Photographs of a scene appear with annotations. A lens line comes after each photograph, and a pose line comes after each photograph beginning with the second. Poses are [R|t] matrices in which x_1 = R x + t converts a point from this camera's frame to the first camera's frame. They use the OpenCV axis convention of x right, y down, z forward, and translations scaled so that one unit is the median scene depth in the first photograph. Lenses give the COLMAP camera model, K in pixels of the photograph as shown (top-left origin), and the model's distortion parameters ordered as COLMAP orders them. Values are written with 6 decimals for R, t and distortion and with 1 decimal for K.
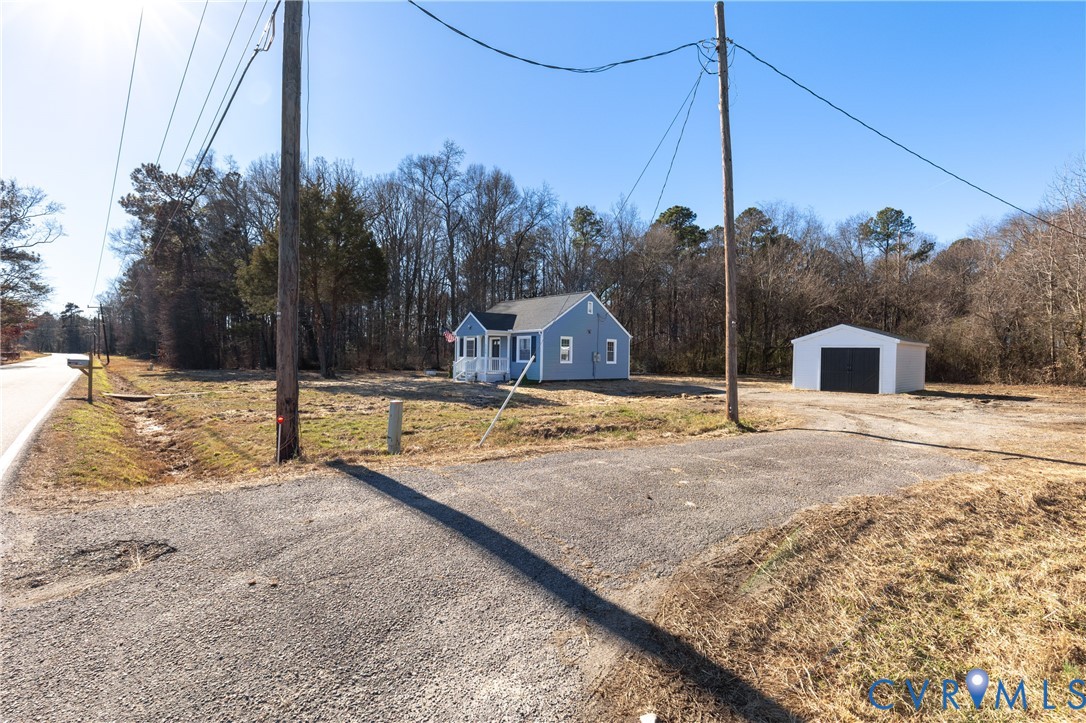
lens RADIAL K [[493.6, 0, 551.7], [0, 493.6, 365.8], [0, 0, 1]] dist [-0.000373, -0.000031]
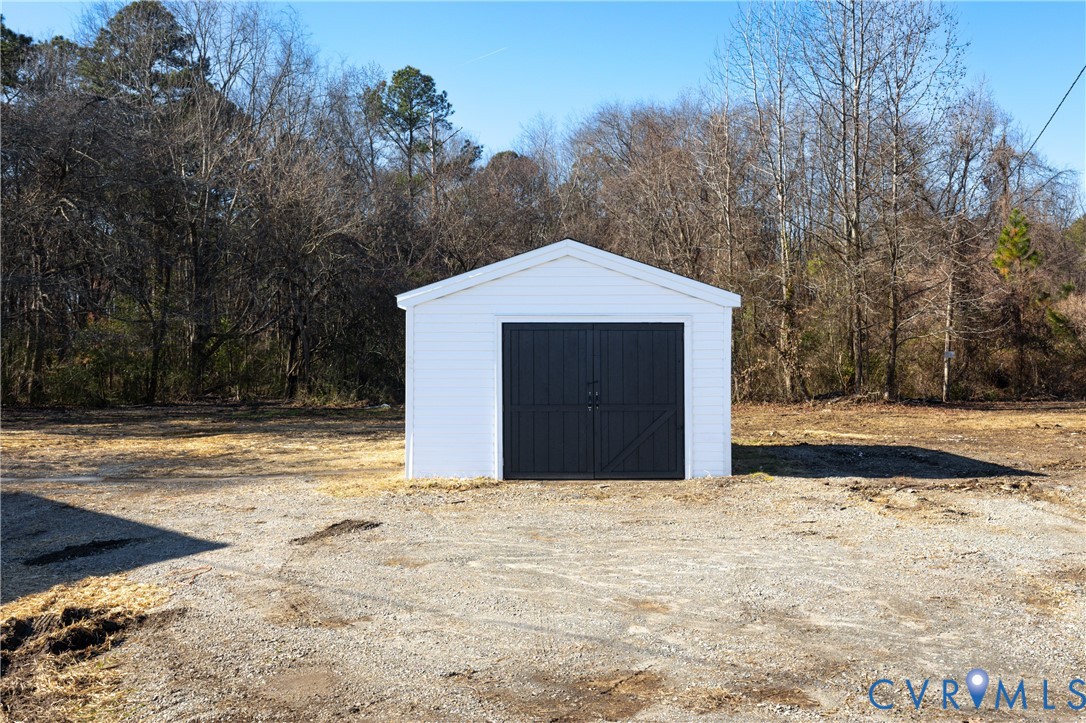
lens RADIAL K [[954.7, 0, 543.0], [0, 954.7, 361.5], [0, 0, 1]] dist [0.000338, -0.003317]
pose [[0.704340, -0.019606, 0.709592, 0.063689], [0.030383, 0.999535, -0.002541, -0.004384], [-0.709212, 0.023349, 0.704608, 0.207961]]
